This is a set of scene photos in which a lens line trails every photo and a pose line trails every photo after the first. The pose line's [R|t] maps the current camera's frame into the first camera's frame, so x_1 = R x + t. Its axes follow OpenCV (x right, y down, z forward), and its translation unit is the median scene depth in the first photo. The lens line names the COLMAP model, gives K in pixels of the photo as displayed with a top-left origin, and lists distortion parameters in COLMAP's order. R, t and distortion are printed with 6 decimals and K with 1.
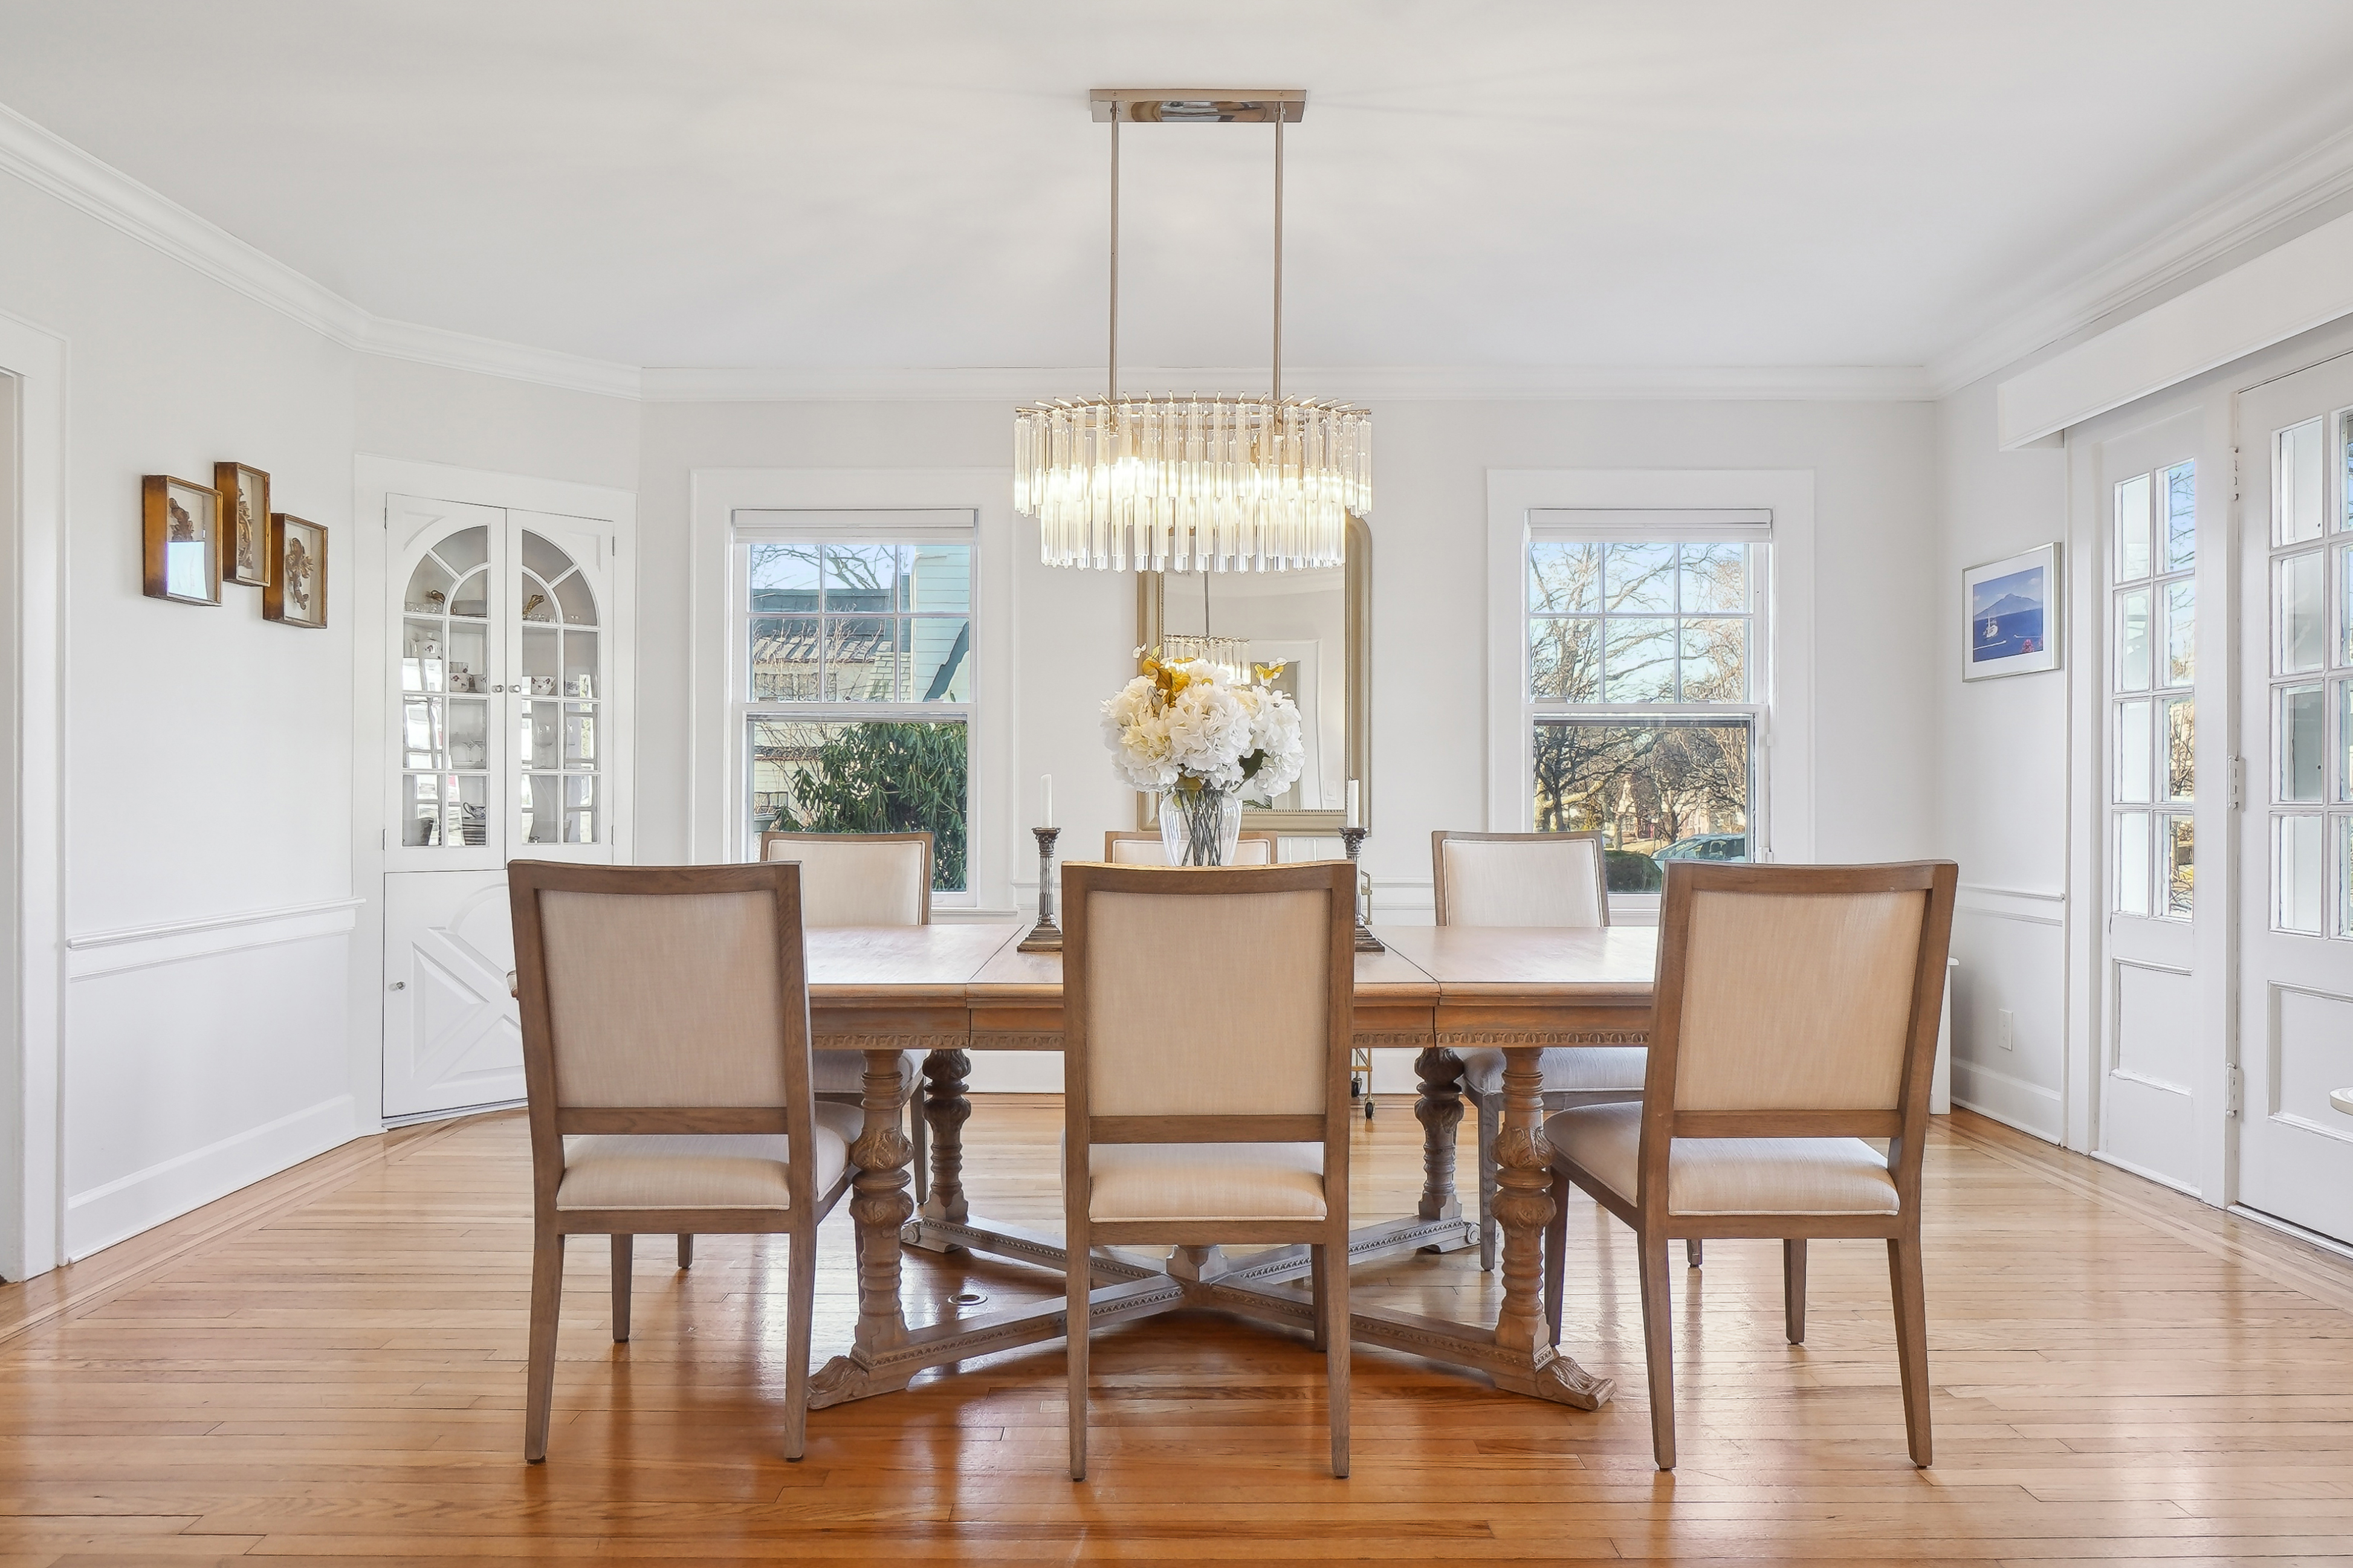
lens RADIAL K [[1613.7, 0, 1176.5], [0, 1613.7, 784.0], [0, 0, 1]] dist [0.002646, 0.000879]
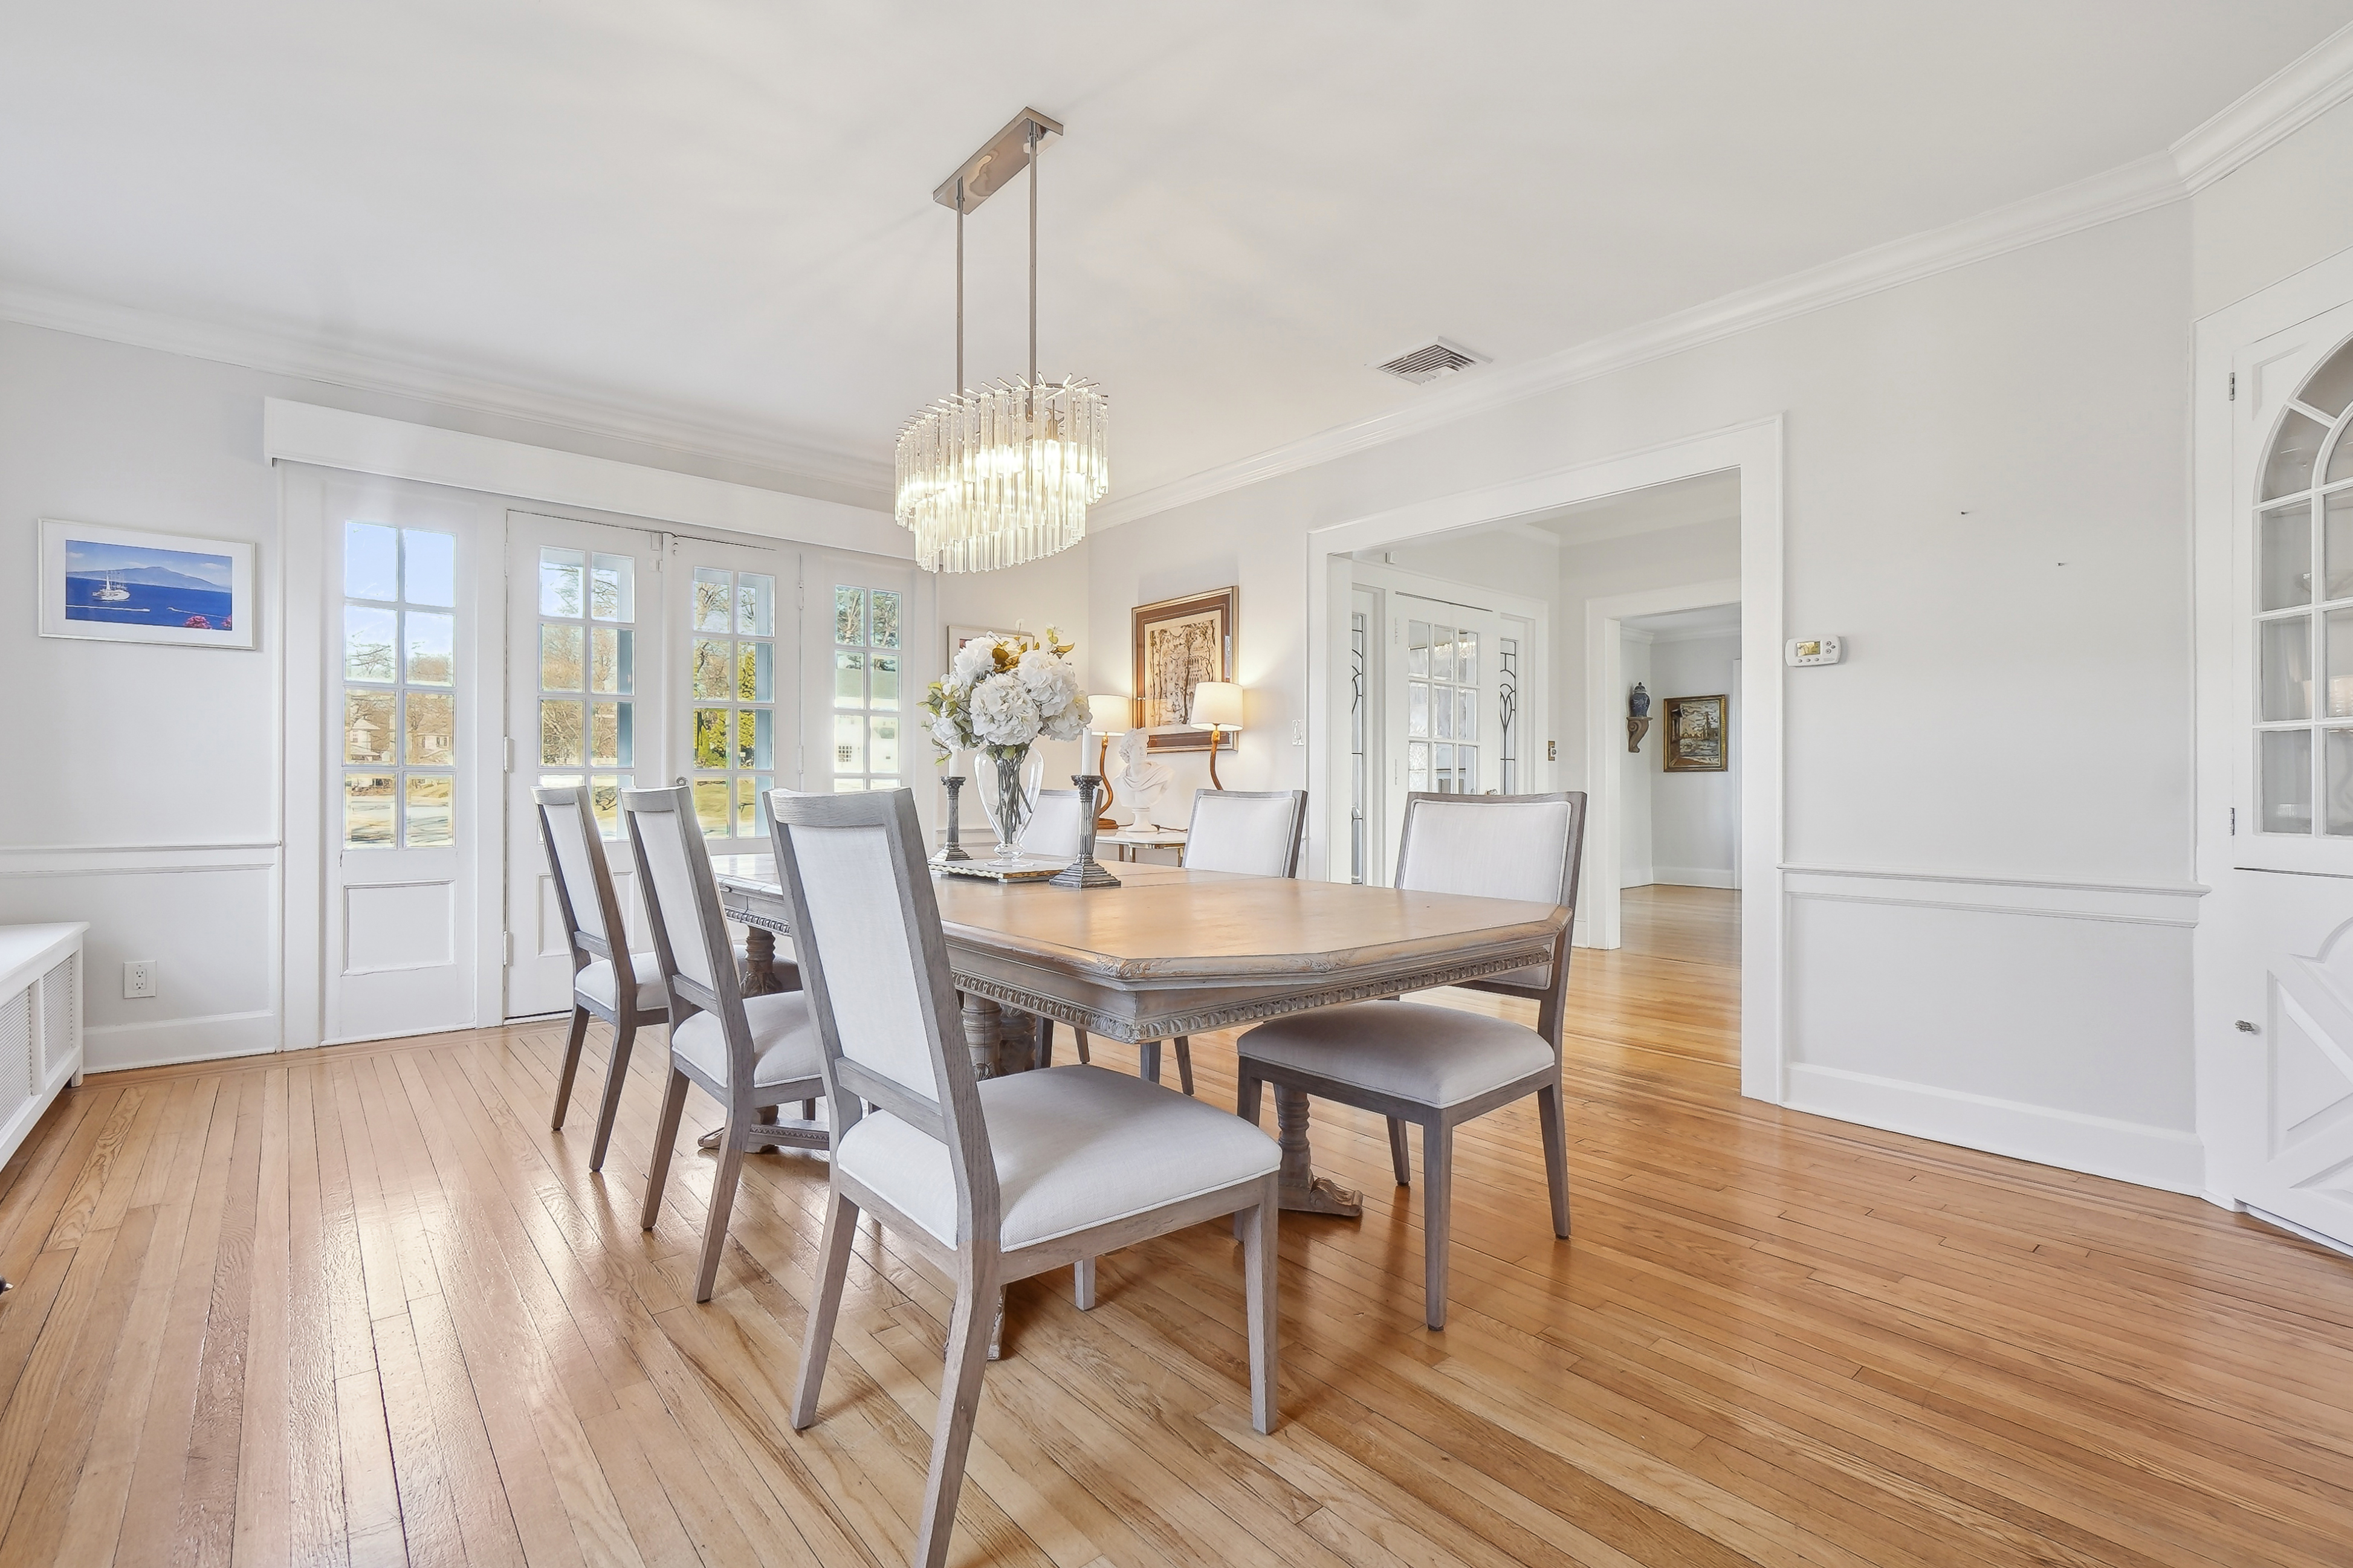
lens RADIAL K [[1013.9, 0, 1176.5], [0, 1013.9, 784.0], [0, 0, 1]] dist [-0.000358, -0.000024]
pose [[-0.651290, -0.002013, 0.758826, -0.438082], [-0.005786, 0.999981, -0.002314, 0.023285], [-0.758807, -0.005898, -0.651289, 0.950107]]
